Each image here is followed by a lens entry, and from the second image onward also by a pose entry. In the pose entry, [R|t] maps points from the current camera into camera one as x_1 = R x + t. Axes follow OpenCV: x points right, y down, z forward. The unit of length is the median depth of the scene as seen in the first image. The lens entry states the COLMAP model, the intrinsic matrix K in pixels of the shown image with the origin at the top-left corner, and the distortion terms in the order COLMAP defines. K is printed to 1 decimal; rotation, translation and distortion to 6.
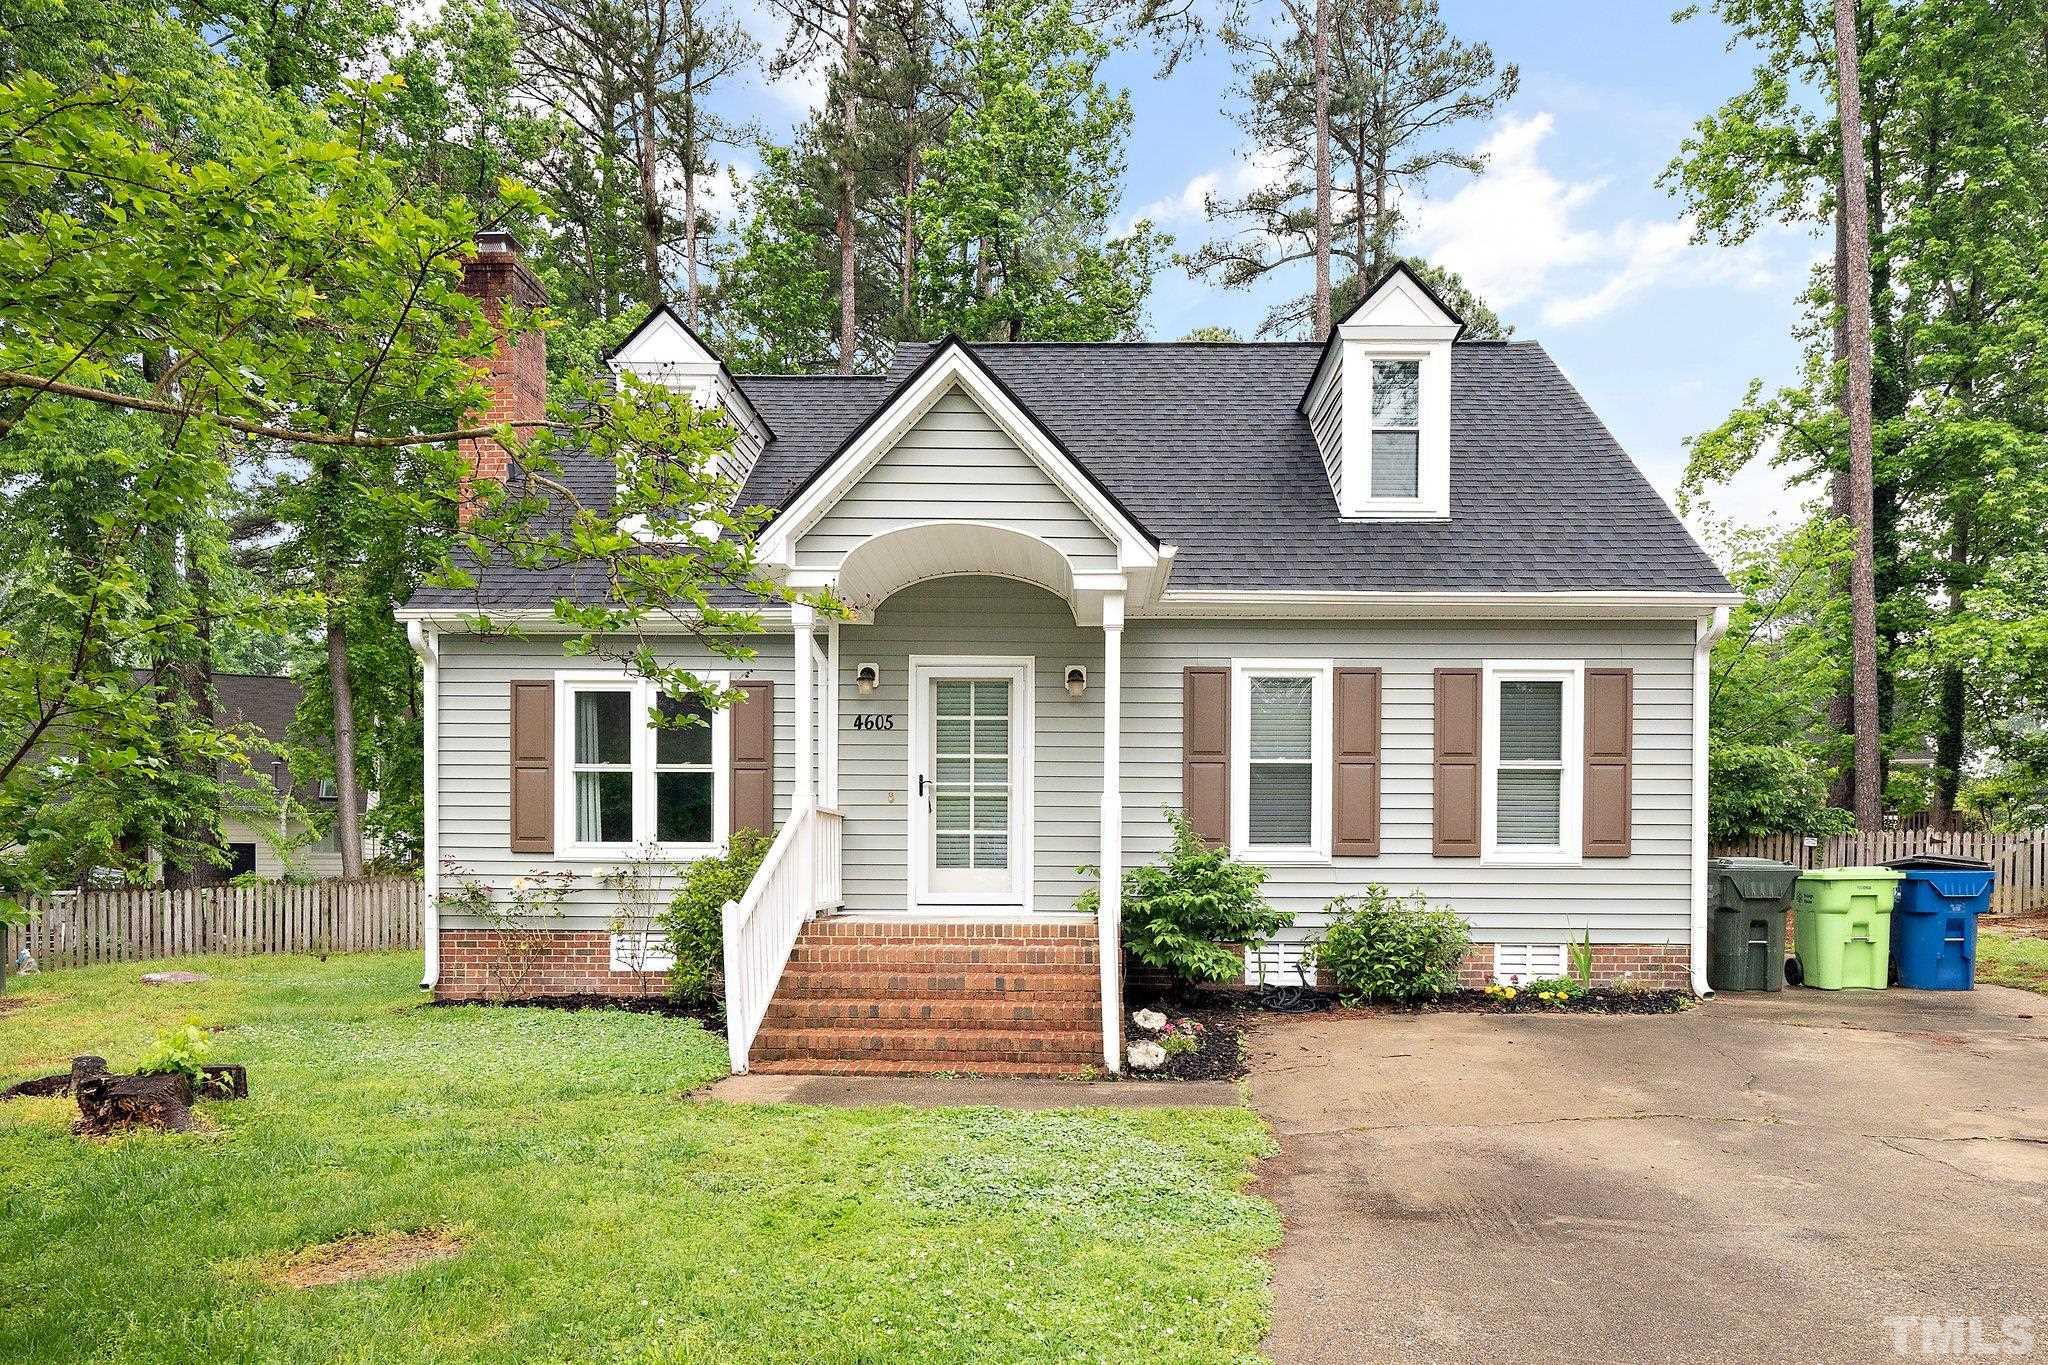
lens RADIAL K [[806.3, 0, 1024.0], [0, 806.3, 682.5], [0, 0, 1]] dist [-0.001596, 0.000181]
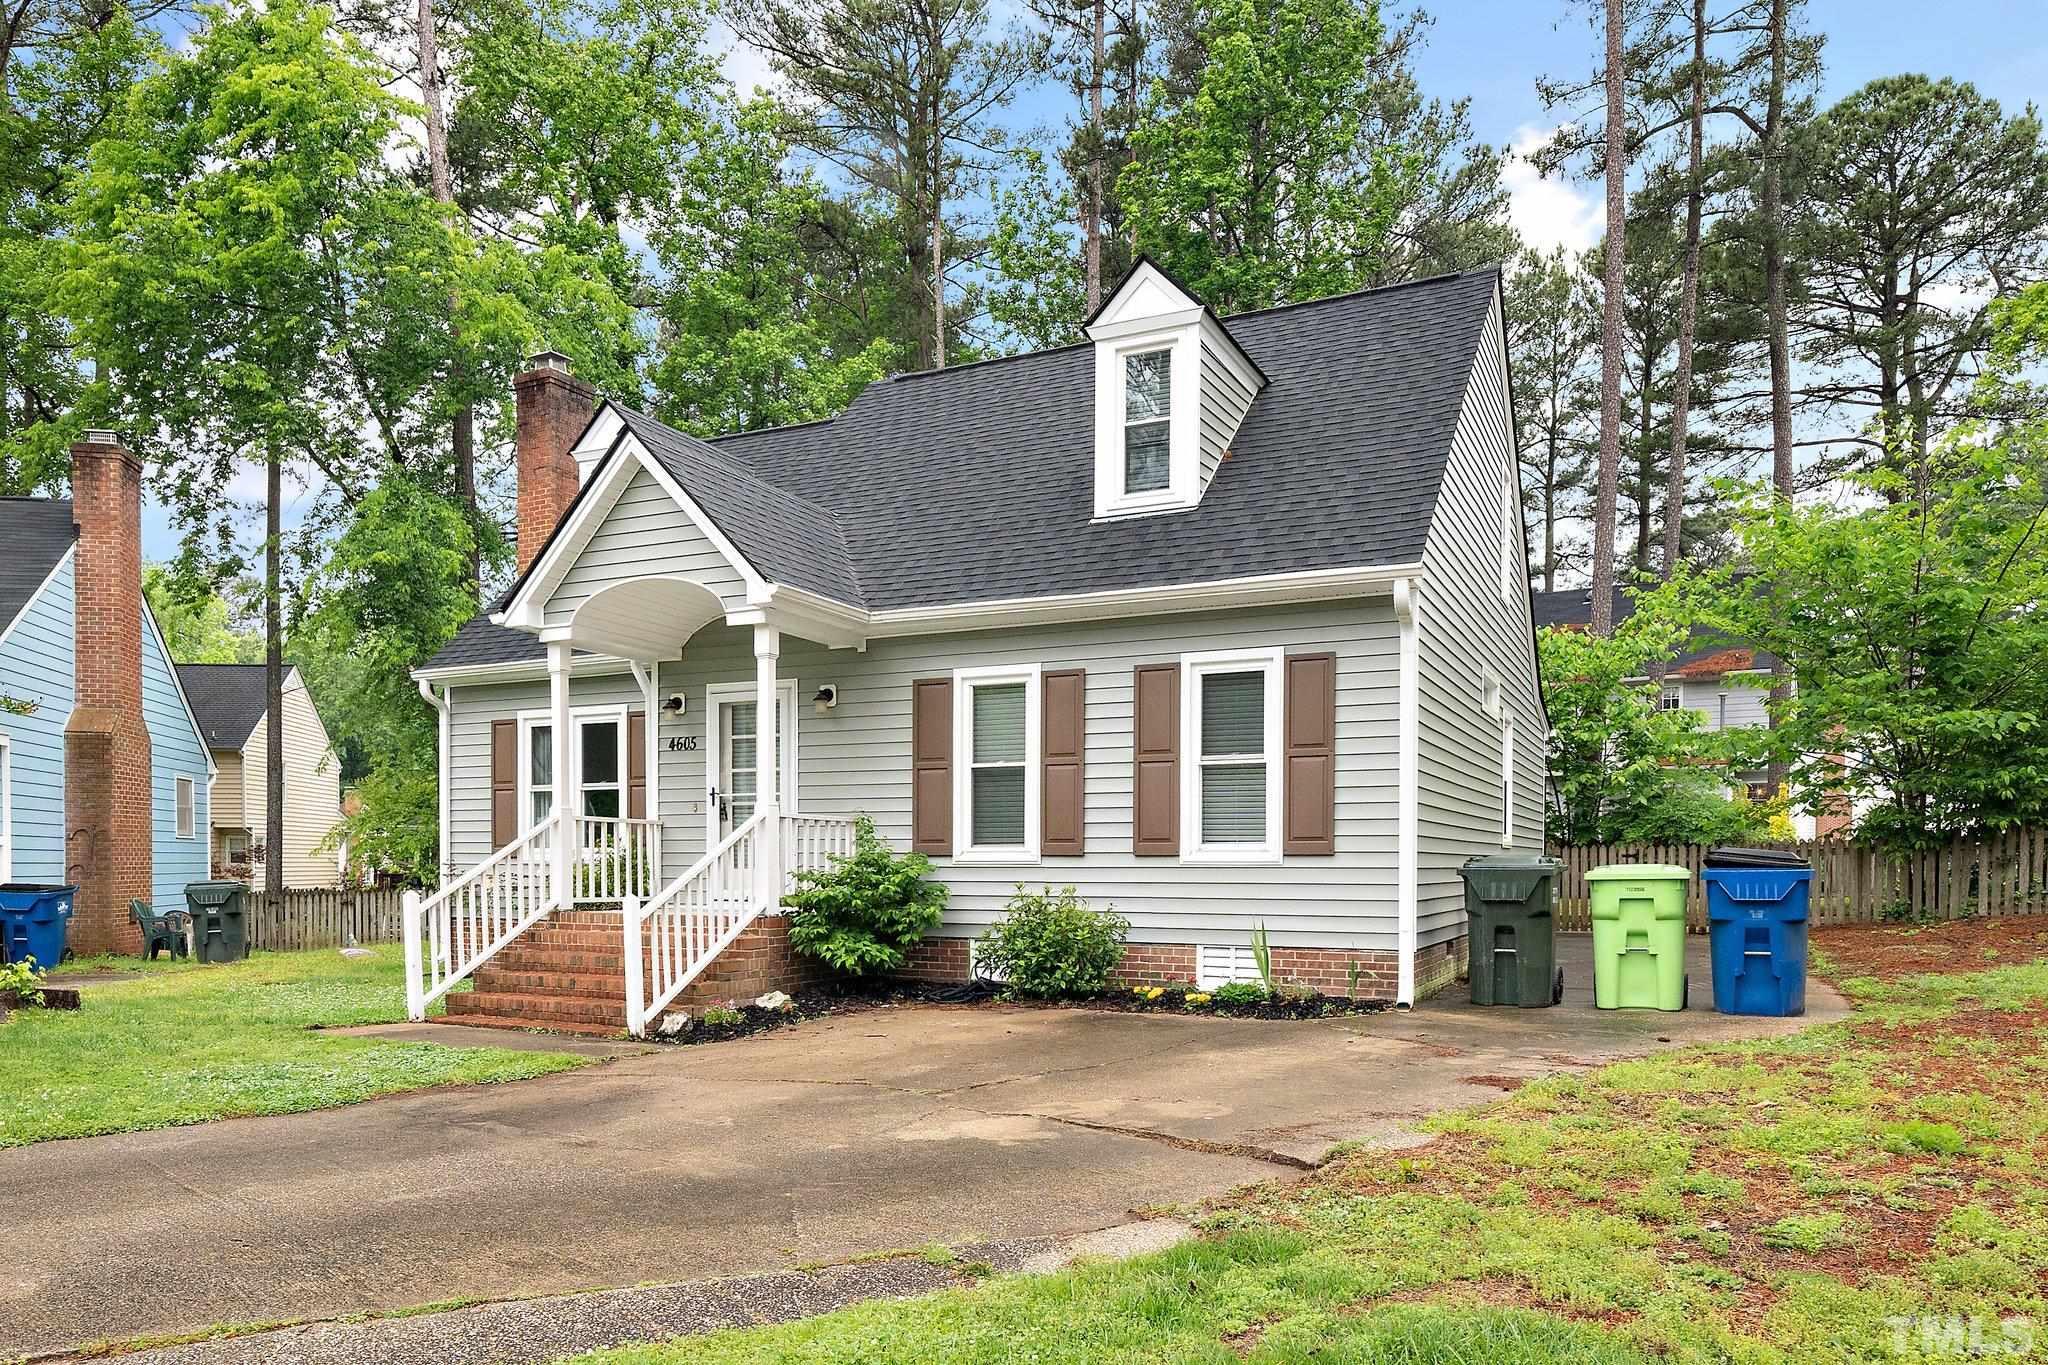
lens RADIAL K [[838.1, 0, 1052.3], [0, 838.1, 670.5], [0, 0, 1]] dist [-0.000374, 0.000081]
pose [[0.957596, -0.067684, -0.280050, 0.700574], [0.064777, 0.997707, -0.019633, 0.001792], [0.280737, 0.000659, 0.959785, -0.020619]]
